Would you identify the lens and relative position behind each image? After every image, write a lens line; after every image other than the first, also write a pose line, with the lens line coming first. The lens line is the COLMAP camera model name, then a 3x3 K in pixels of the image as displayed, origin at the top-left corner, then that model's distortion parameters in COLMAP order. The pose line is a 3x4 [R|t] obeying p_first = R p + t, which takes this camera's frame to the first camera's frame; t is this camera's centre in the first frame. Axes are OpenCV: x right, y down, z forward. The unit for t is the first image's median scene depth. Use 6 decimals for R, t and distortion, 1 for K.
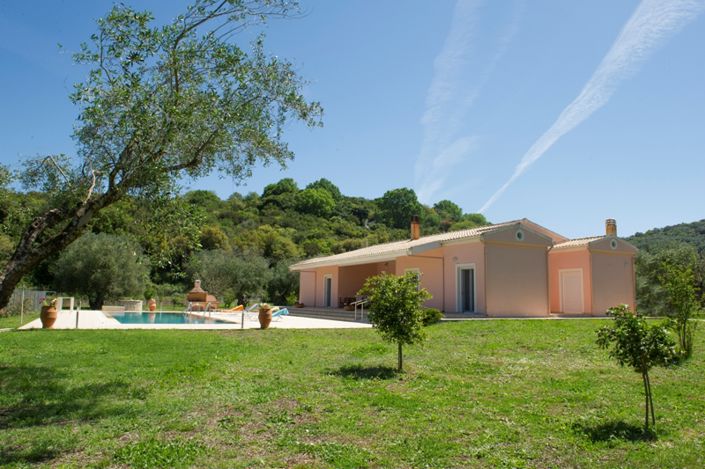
lens RADIAL K [[548.8, 0, 352.5], [0, 548.8, 234.5], [0, 0, 1]] dist [-0.006368, -0.000689]
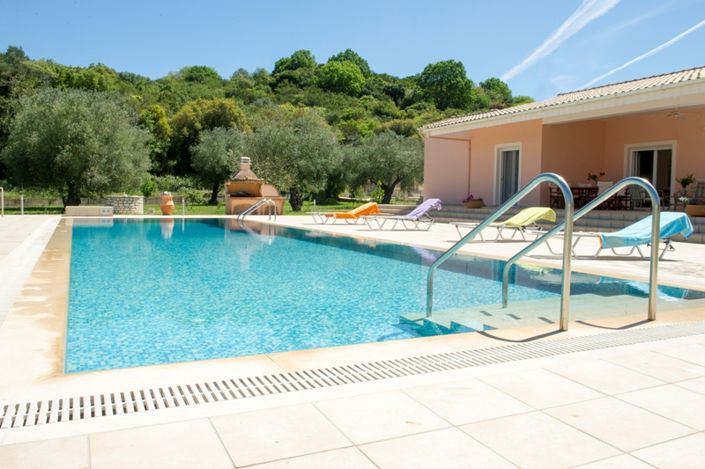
lens RADIAL K [[547.7, 0, 352.5], [0, 547.7, 234.5], [0, 0, 1]] dist [-0.036049, -0.000544]
pose [[0.999870, -0.004151, 0.015611, -0.064849], [0.001208, 0.982930, 0.183978, 0.020614], [-0.016108, -0.183935, 0.982806, 0.159657]]
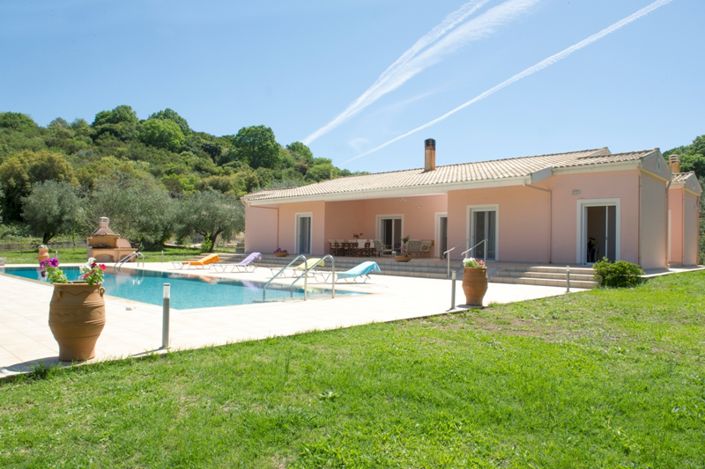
lens RADIAL K [[509.8, 0, 354.8], [0, 509.8, 243.7], [0, 0, 1]] dist [-0.050777, -0.003509]
pose [[0.930771, -0.004066, 0.365580, -0.077430], [-0.040850, 0.992520, 0.115042, 0.010650], [-0.363313, -0.122012, 0.923643, 0.104699]]
